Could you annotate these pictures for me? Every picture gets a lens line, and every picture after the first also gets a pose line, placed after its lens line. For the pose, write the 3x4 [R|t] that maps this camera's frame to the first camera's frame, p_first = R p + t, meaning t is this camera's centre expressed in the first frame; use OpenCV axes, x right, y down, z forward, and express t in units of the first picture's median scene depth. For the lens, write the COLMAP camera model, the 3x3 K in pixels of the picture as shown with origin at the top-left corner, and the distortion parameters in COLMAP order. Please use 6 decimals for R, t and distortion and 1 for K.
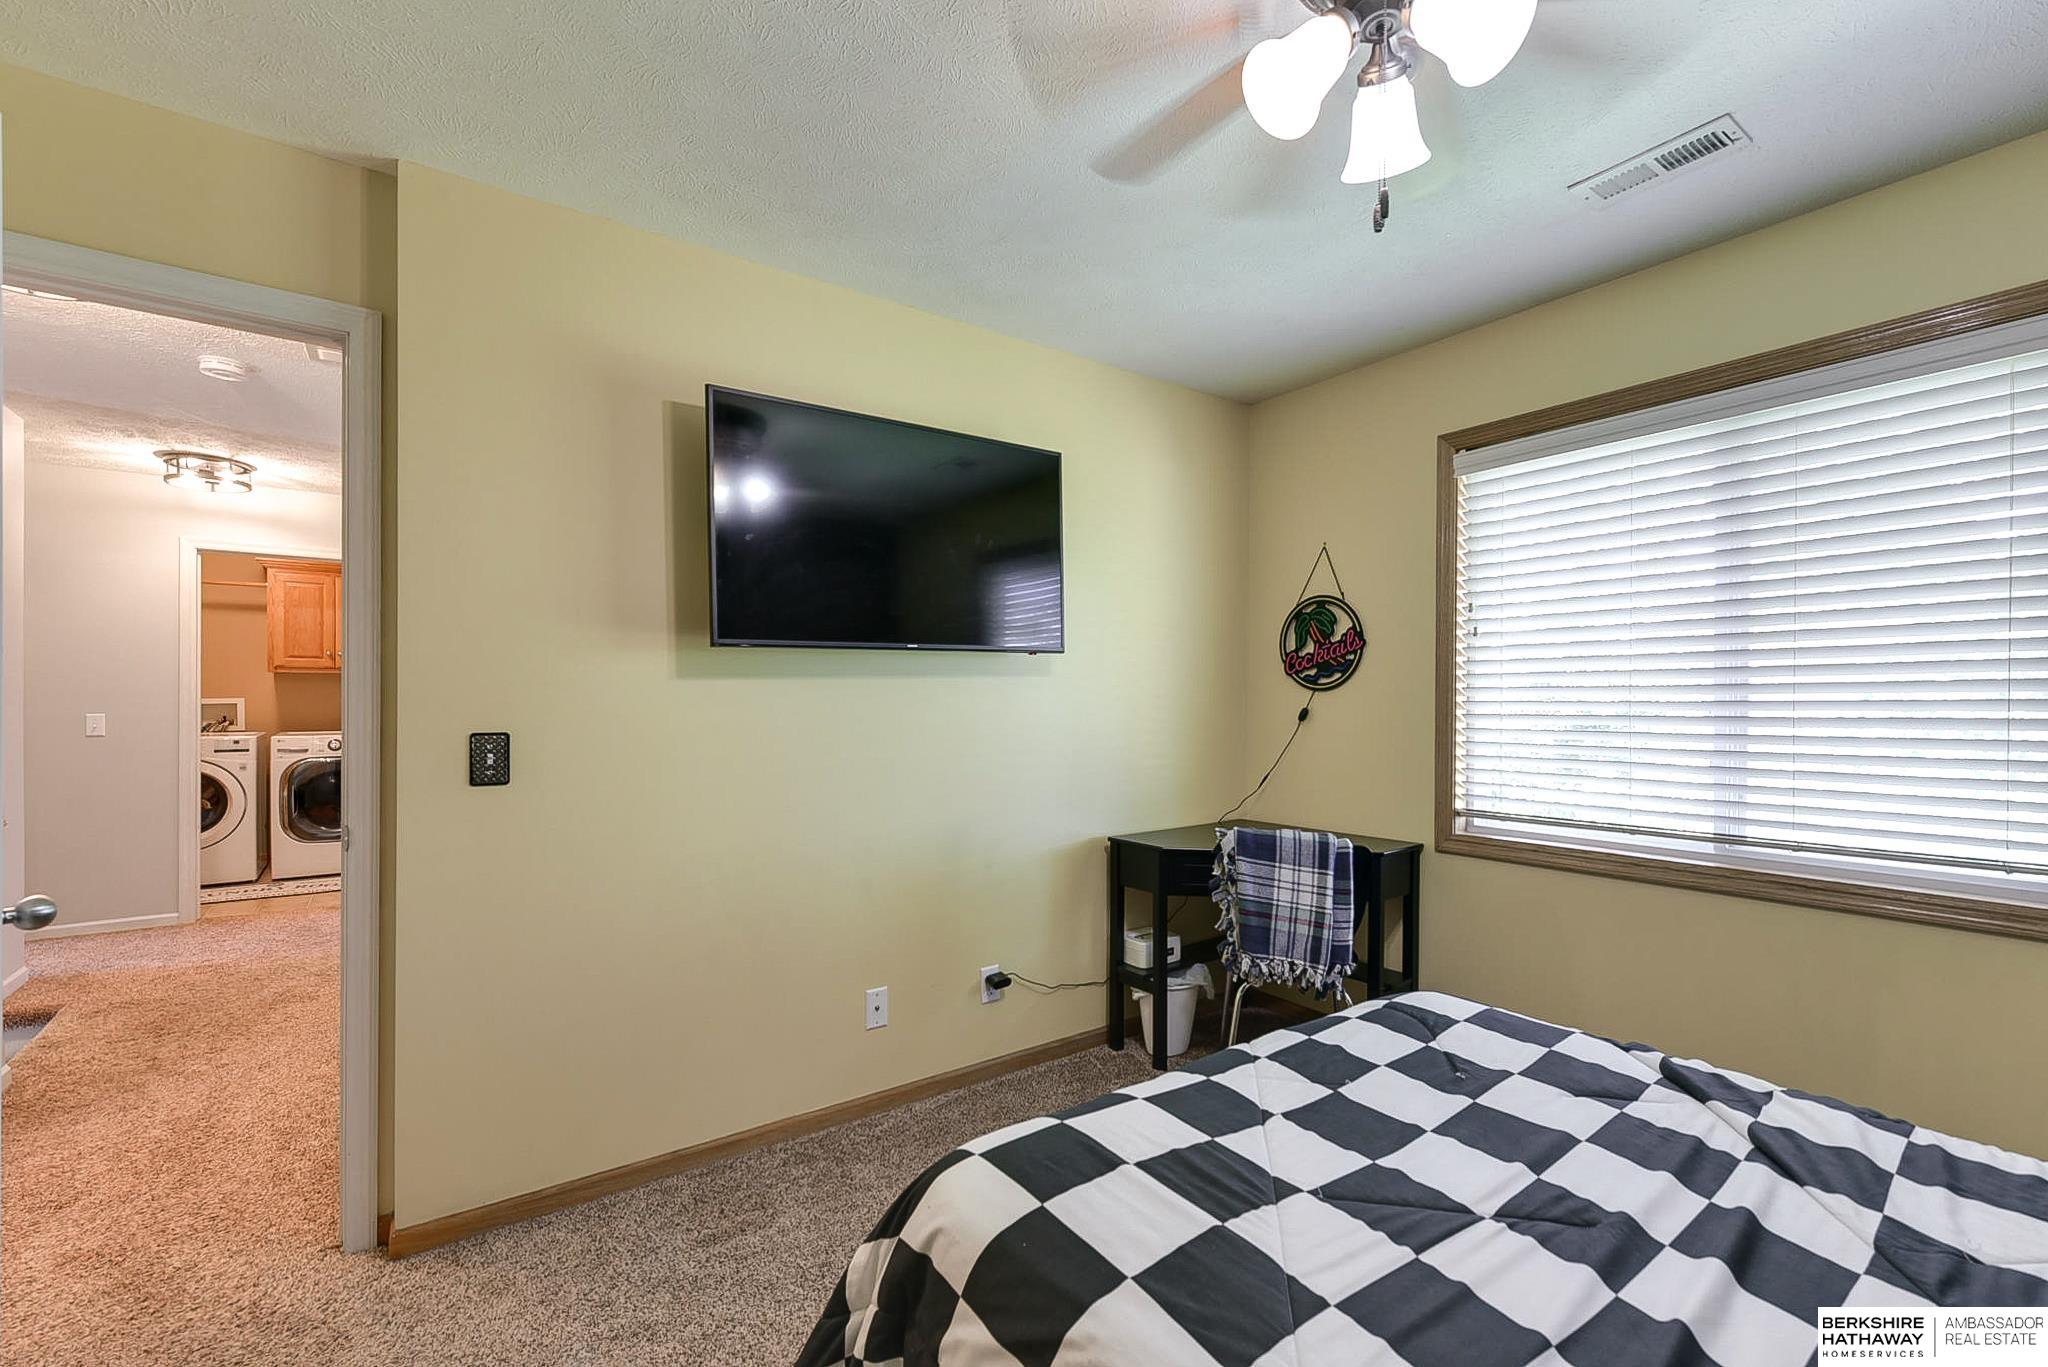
lens RADIAL K [[889.4, 0, 1018.9], [0, 889.4, 701.2], [0, 0, 1]] dist [0.003319, -0.000422]
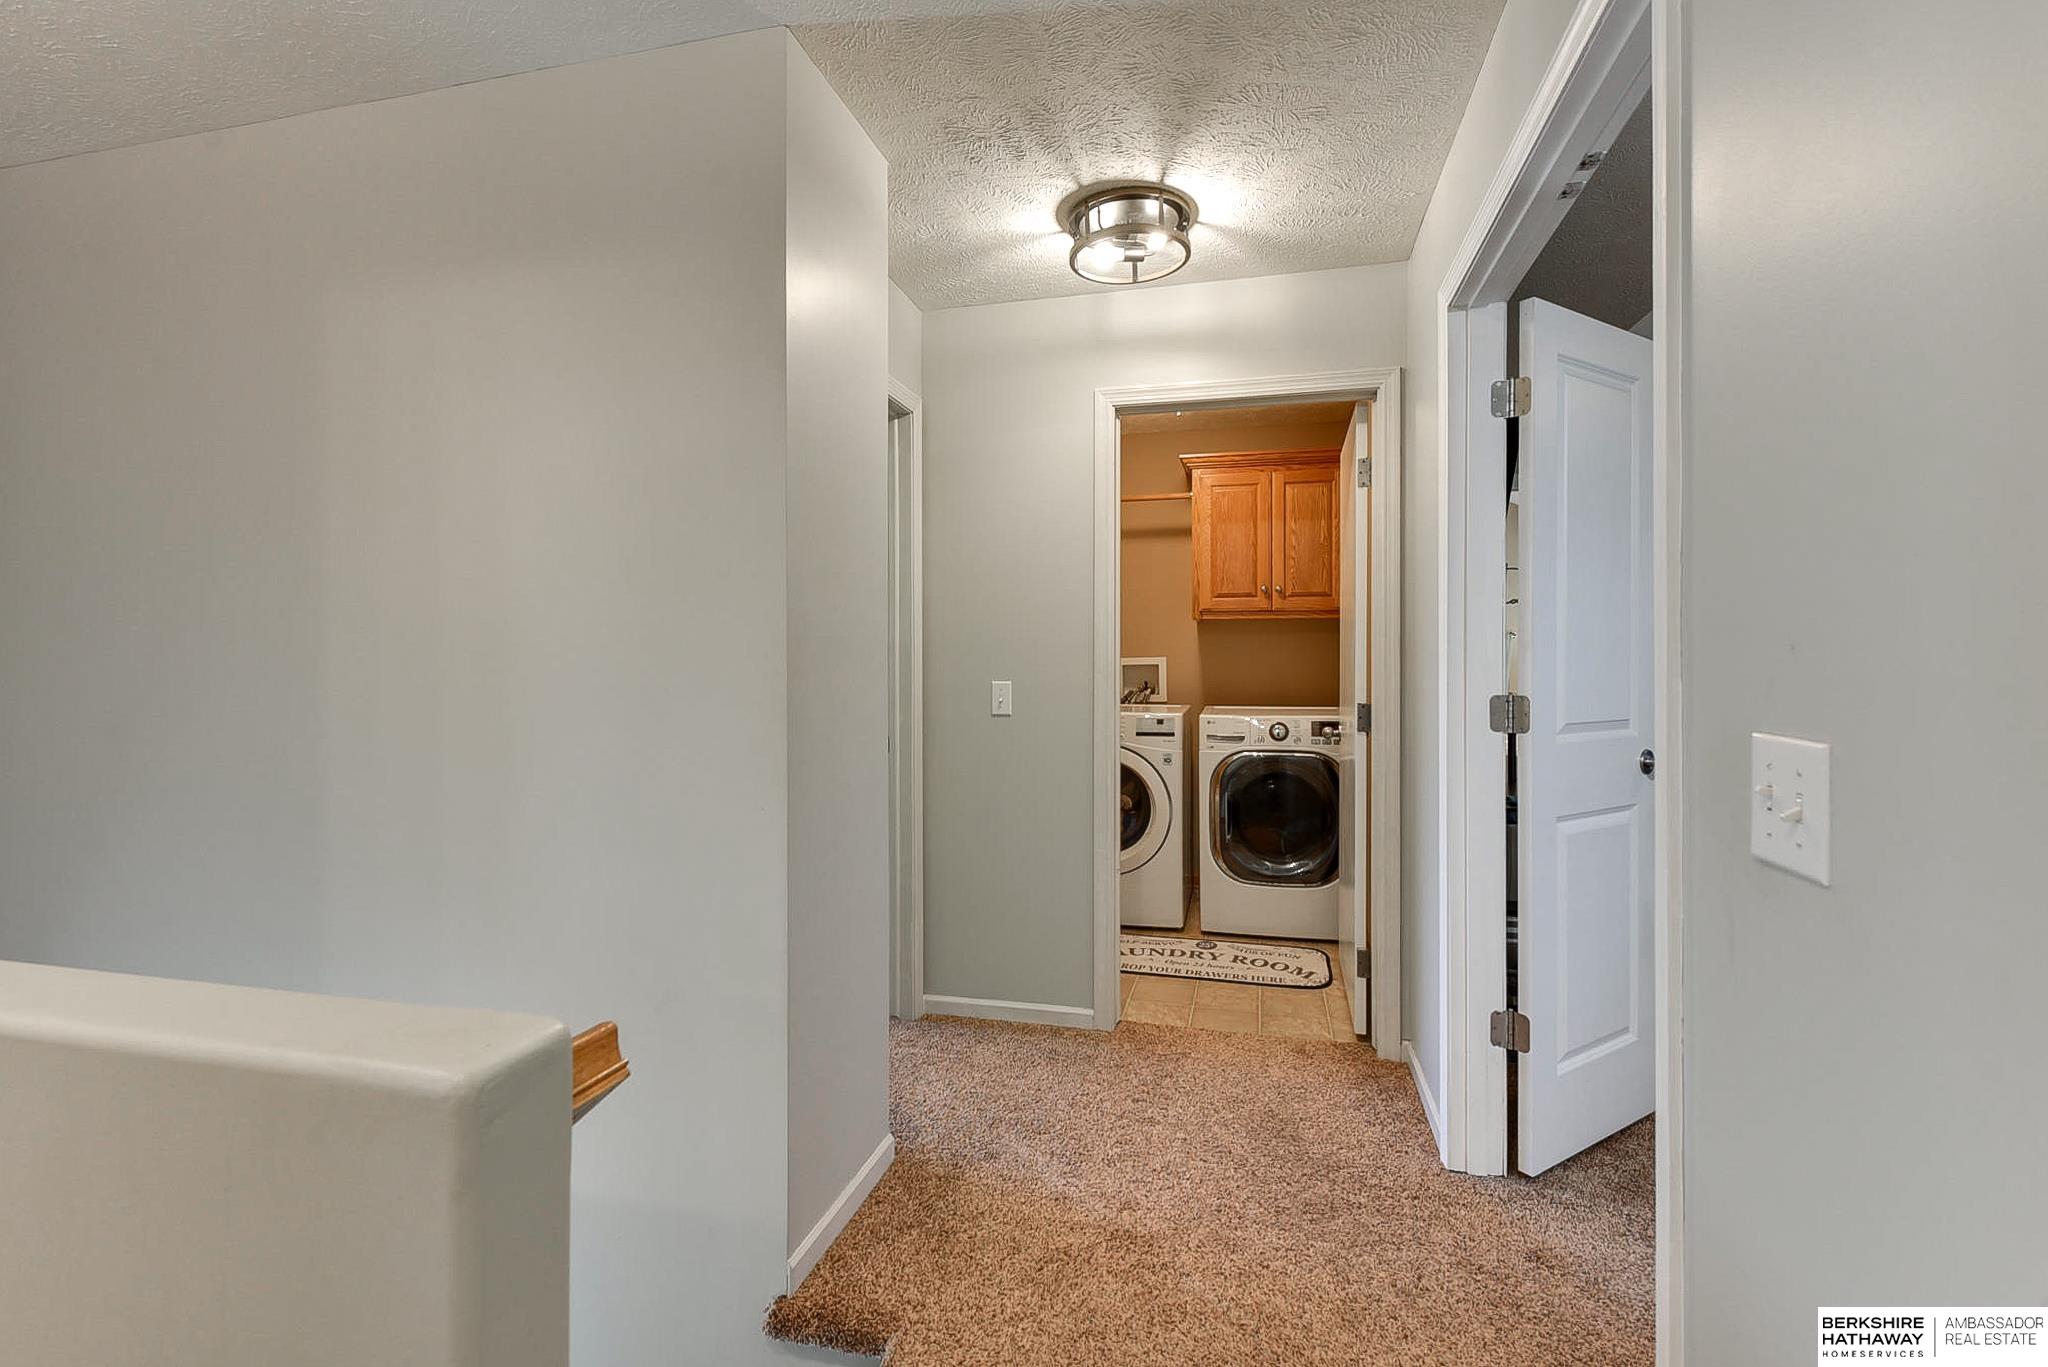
lens RADIAL K [[986.6, 0, 1022.0], [0, 986.6, 673.1], [0, 0, 1]] dist [0.001721, -0.000036]
pose [[0.661665, 0.007841, -0.749758, -0.359759], [0.001897, 0.999925, 0.012132, -0.000076], [0.749797, -0.009450, 0.661601, 0.397479]]
